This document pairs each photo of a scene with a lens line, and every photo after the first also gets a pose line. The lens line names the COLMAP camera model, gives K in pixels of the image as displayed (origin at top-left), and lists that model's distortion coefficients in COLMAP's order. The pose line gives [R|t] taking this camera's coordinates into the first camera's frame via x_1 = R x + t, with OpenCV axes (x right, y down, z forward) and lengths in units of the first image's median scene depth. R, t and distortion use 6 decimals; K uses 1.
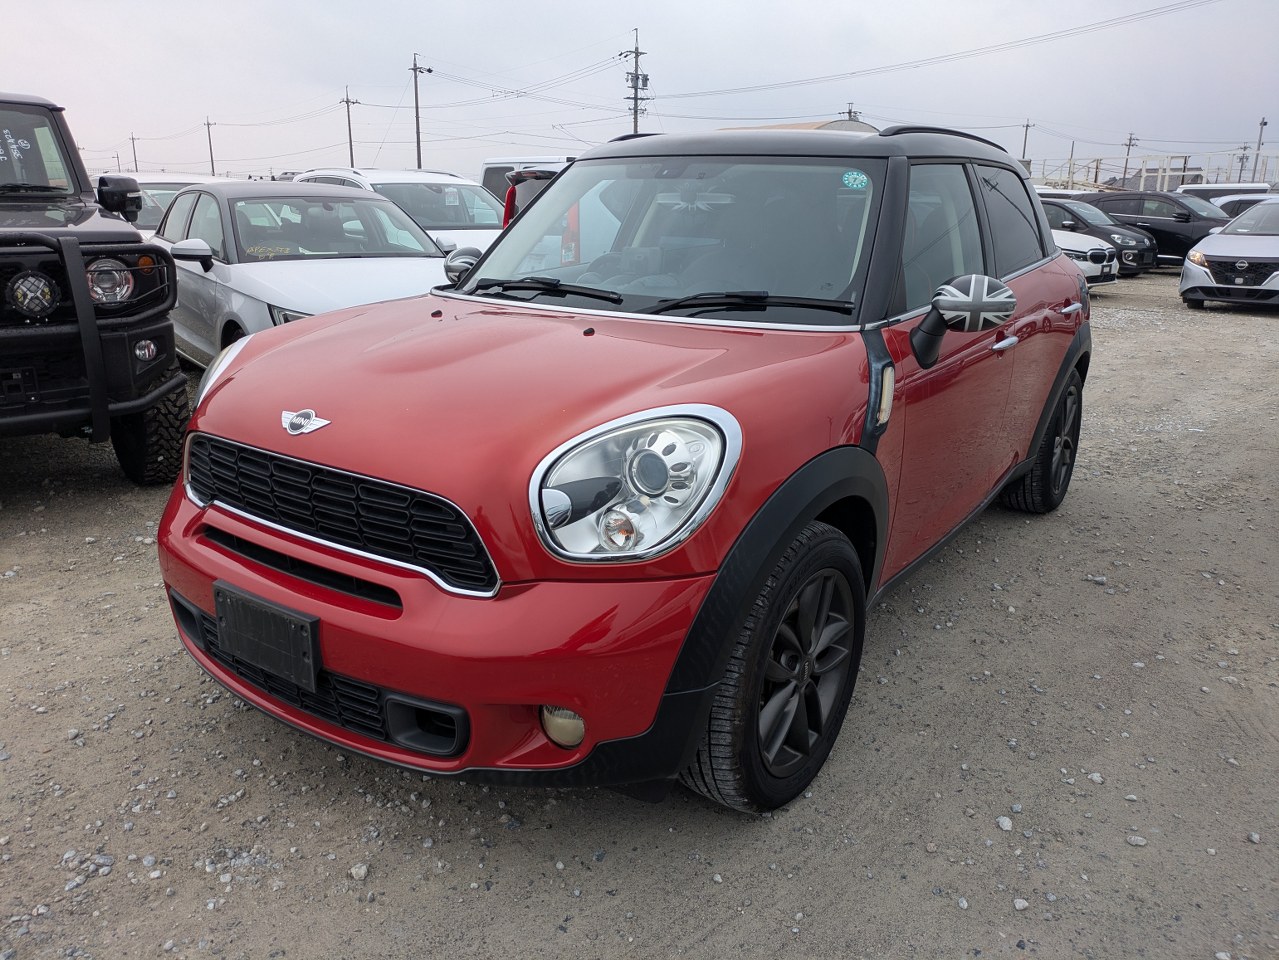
lens RADIAL K [[950.3, 0, 628.2], [0, 950.3, 473.8], [0, 0, 1]] dist [0.032957, -0.016292]
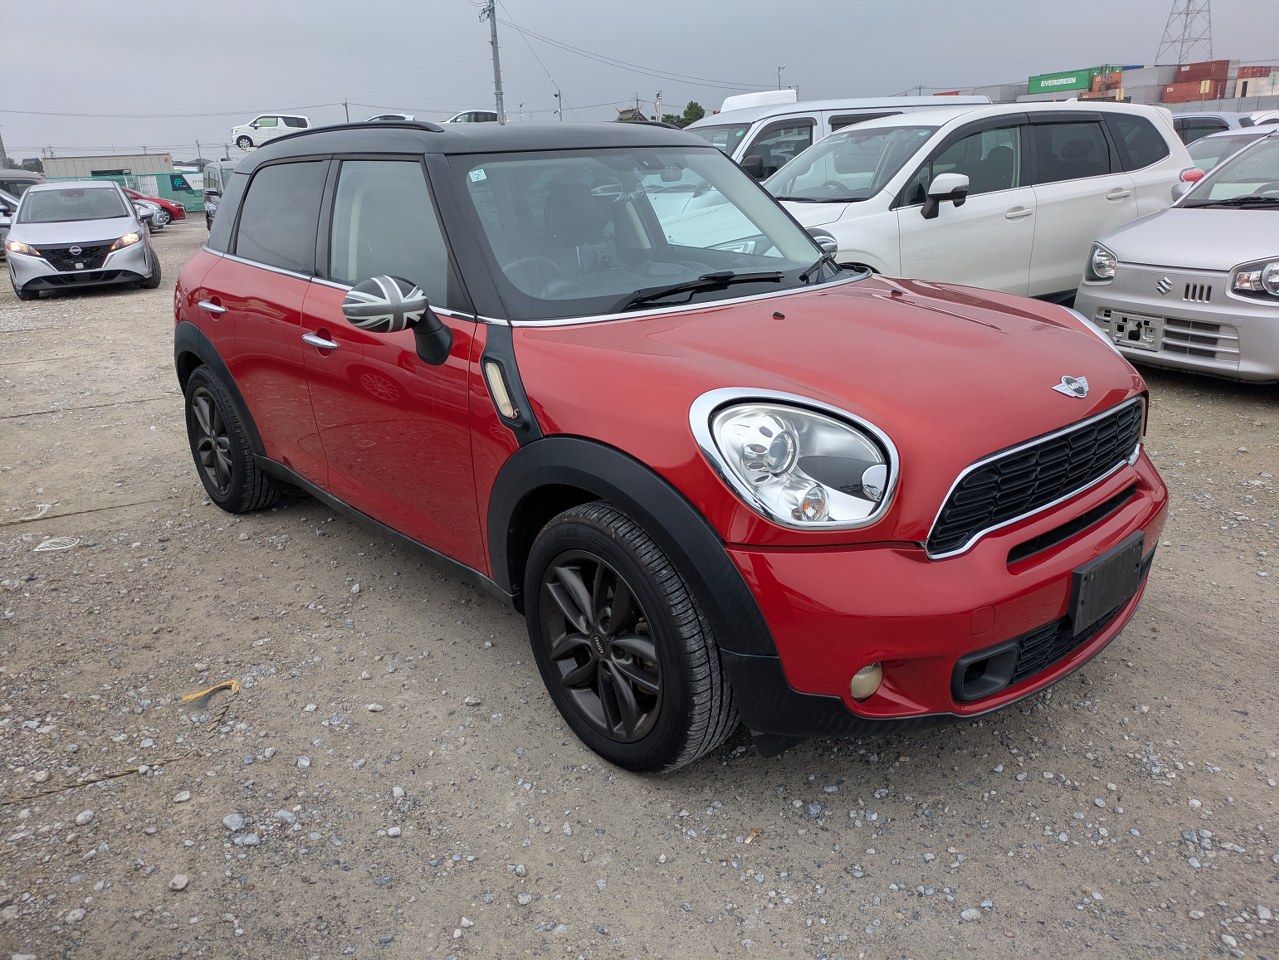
lens RADIAL K [[950.3, 0, 631.8], [0, 950.3, 470.7], [0, 0, 1]] dist [0.032957, -0.016292]
pose [[0.234960, -0.321345, 0.917350, -1.092076], [0.312644, 0.918603, 0.241706, -0.284494], [-0.920352, 0.230013, 0.316301, 0.816504]]
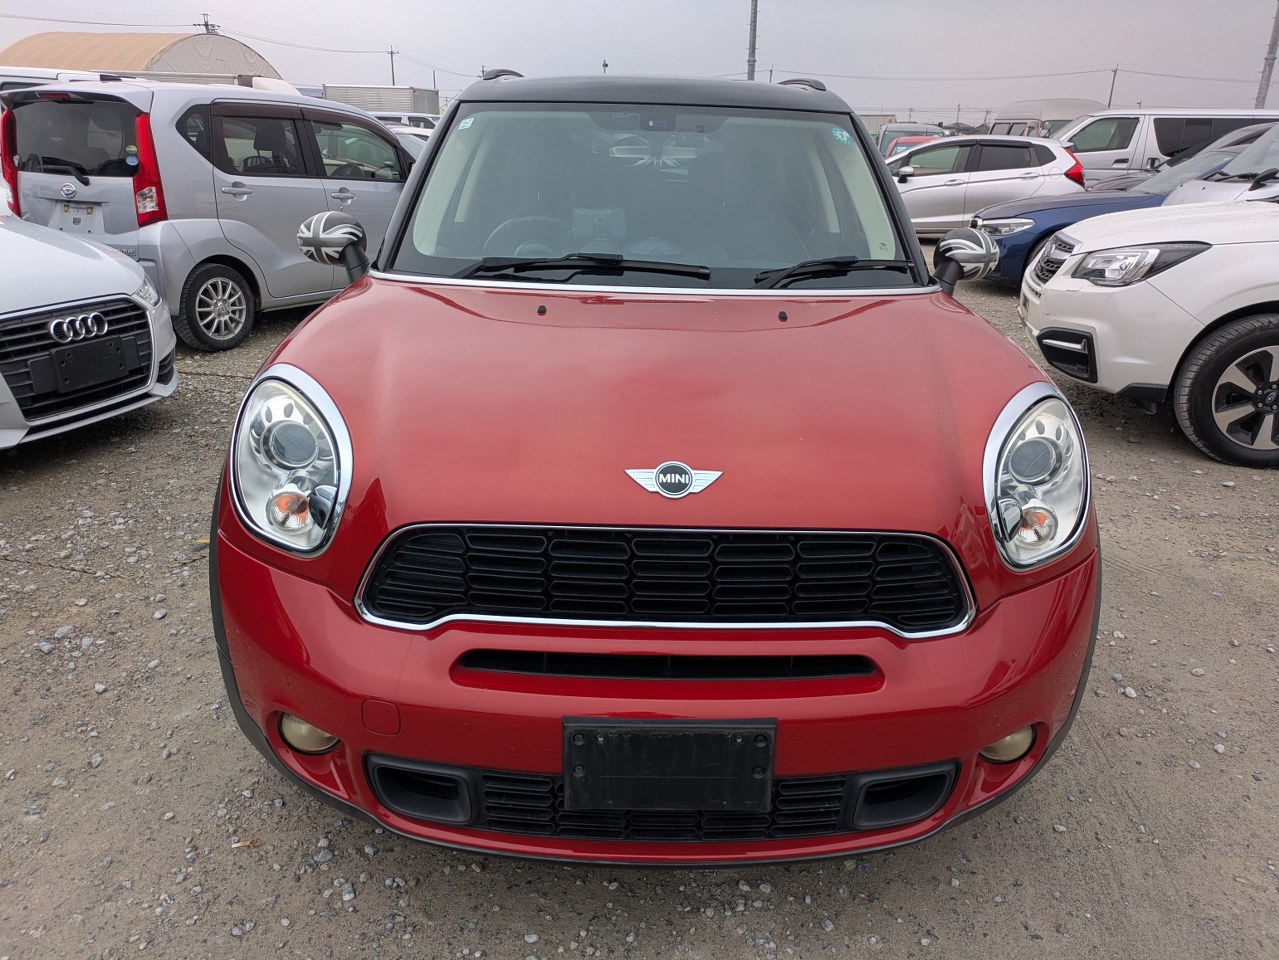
lens RADIAL K [[950.3, 0, 636.3], [0, 950.3, 481.2], [0, 0, 1]] dist [0.032957, -0.016292]
pose [[0.803329, -0.195986, 0.562362, -0.586437], [0.152066, 0.980500, 0.124484, -0.112237], [-0.575793, -0.014485, 0.817467, 0.303337]]
